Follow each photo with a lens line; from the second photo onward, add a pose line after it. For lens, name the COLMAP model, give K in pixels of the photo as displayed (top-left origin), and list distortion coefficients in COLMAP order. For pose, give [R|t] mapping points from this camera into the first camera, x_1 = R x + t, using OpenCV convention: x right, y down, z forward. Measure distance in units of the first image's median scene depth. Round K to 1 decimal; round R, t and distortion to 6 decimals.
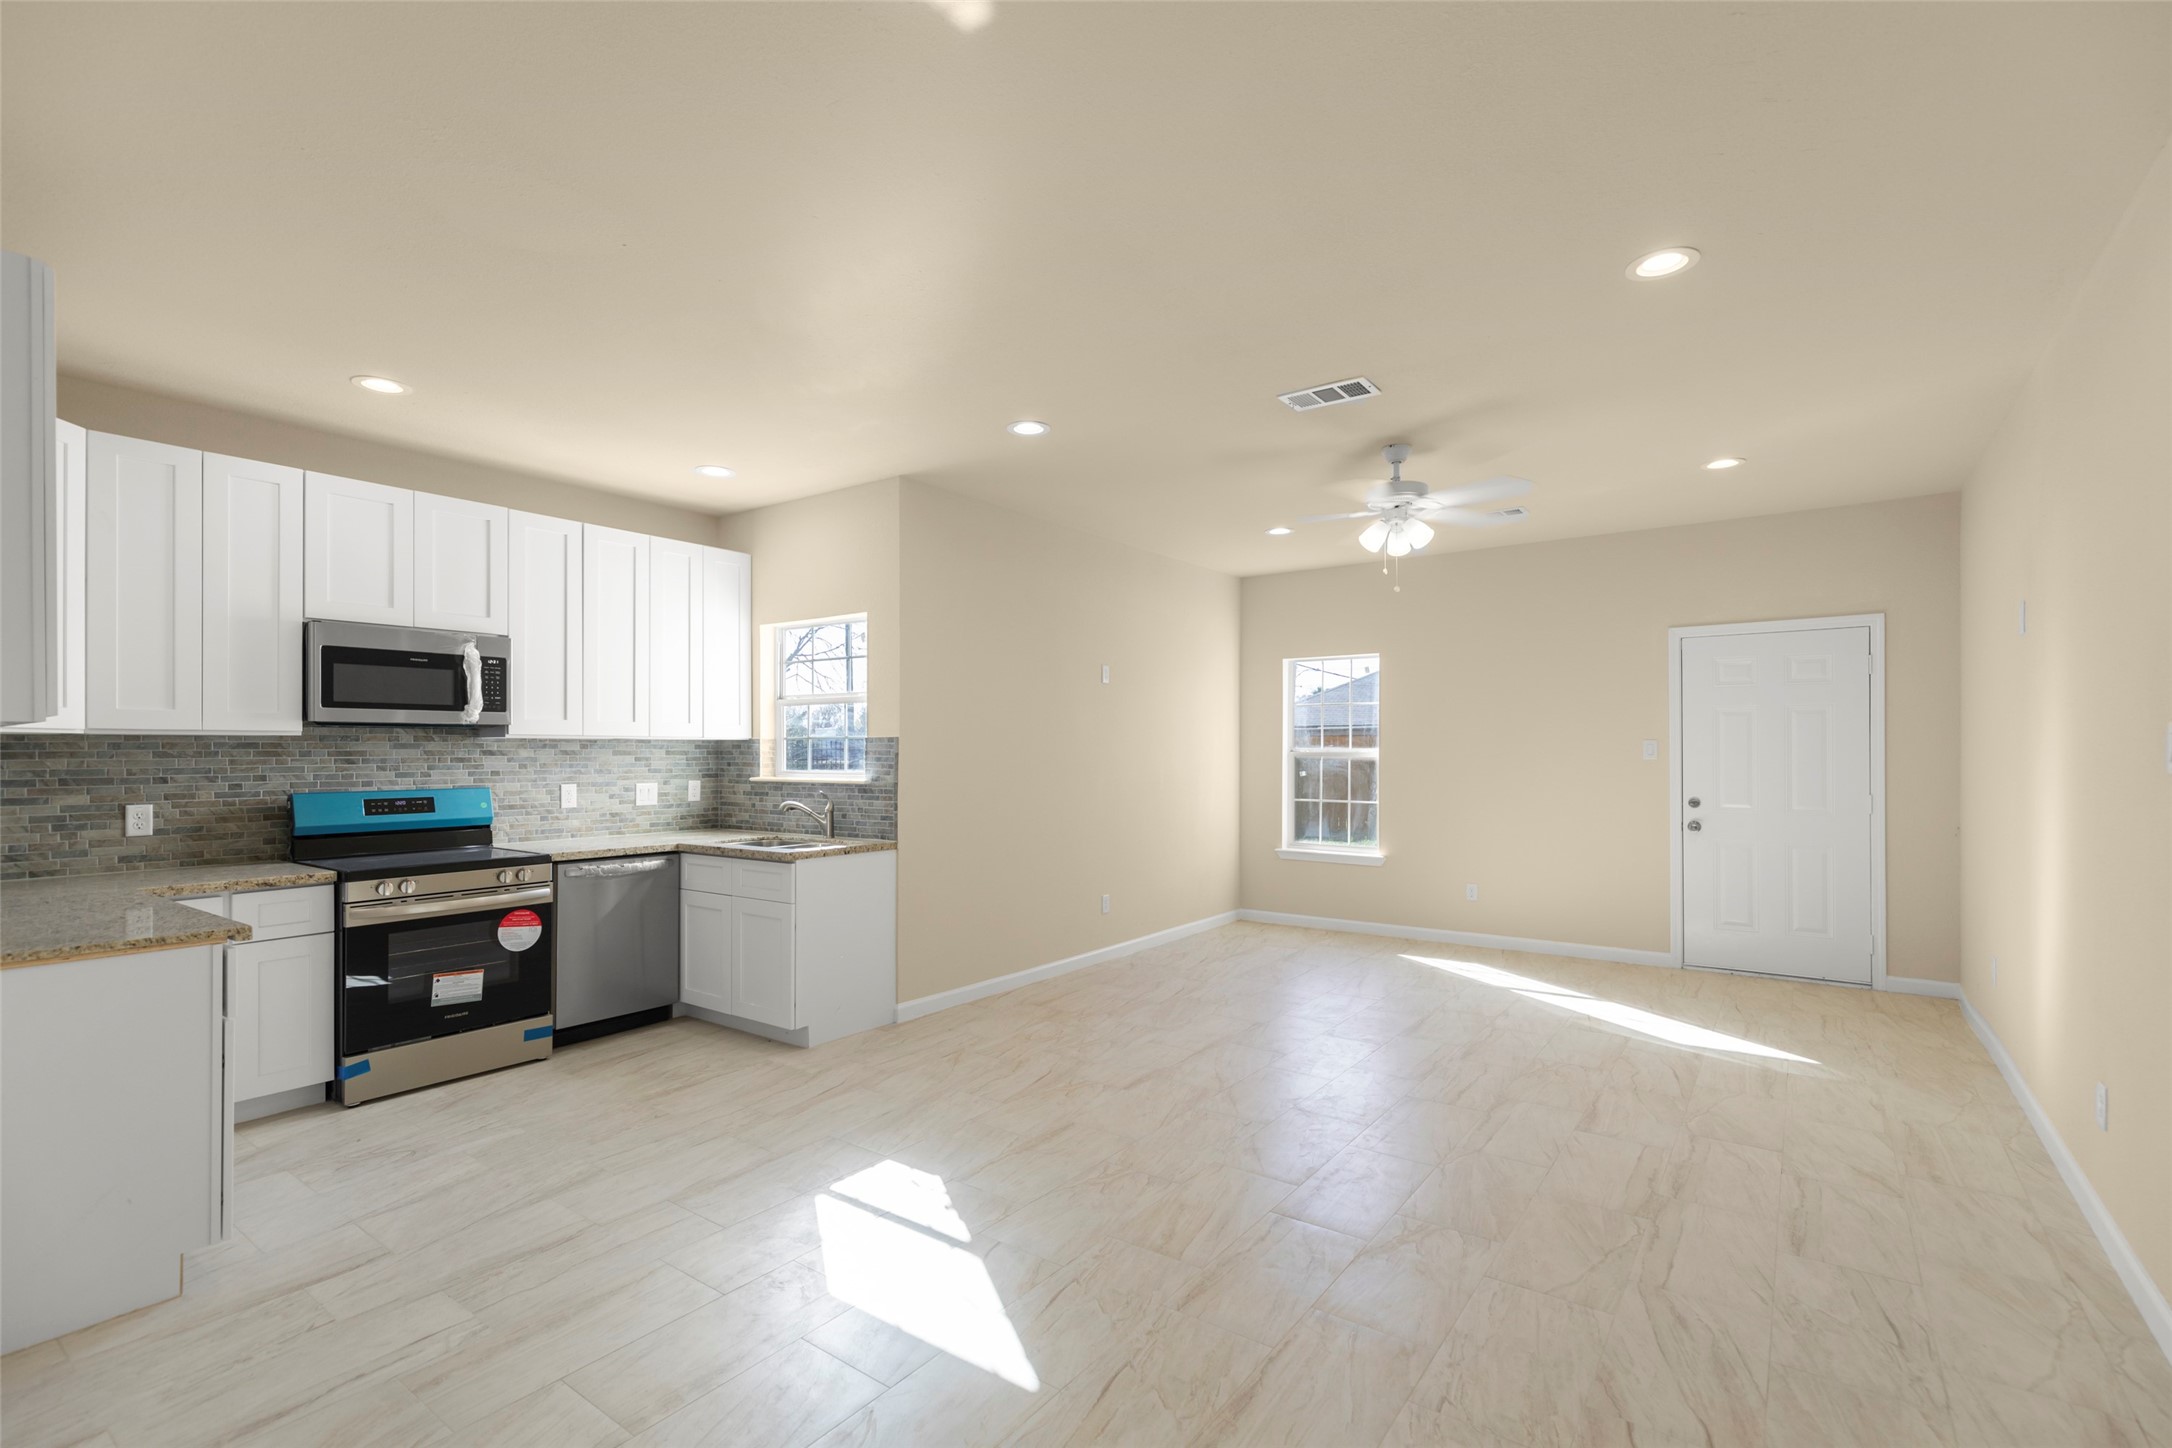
lens RADIAL K [[967.4, 0, 1099.9], [0, 967.4, 744.1], [0, 0, 1]] dist [-0.005319, -0.000554]
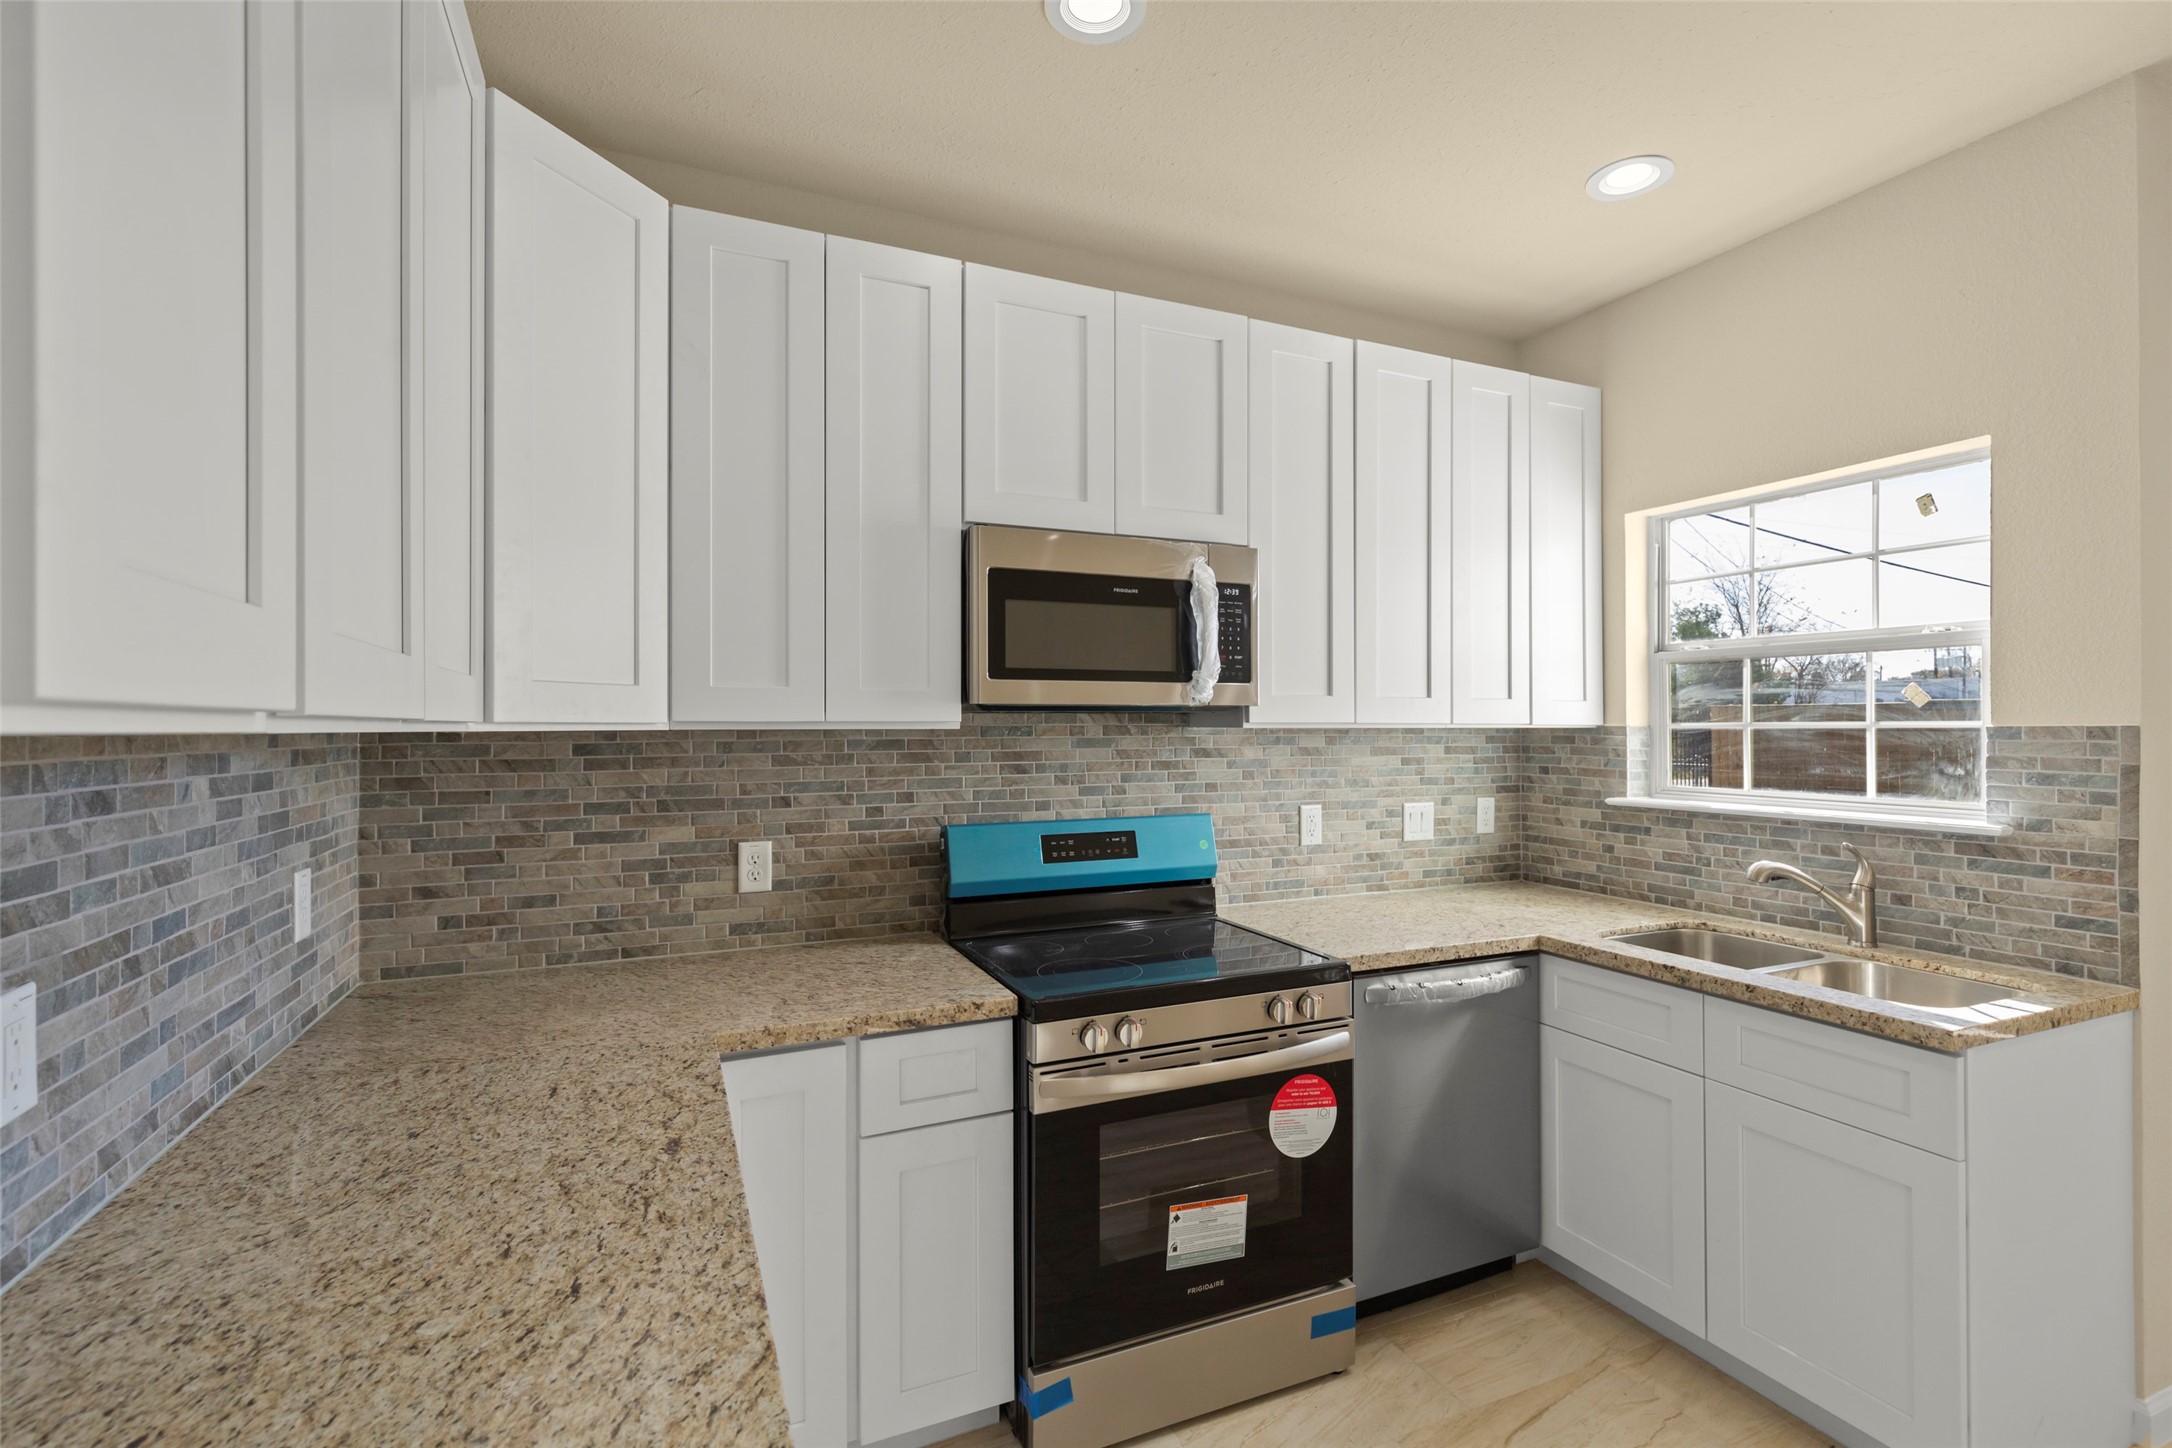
lens RADIAL K [[967.4, 0, 1080.7], [0, 967.4, 715.5], [0, 0, 1]] dist [-0.005319, -0.000554]
pose [[0.852104, -0.004787, -0.523350, -0.423446], [0.003425, 0.999988, -0.003570, -0.013496], [0.523361, 0.001249, 0.852110, 0.497051]]
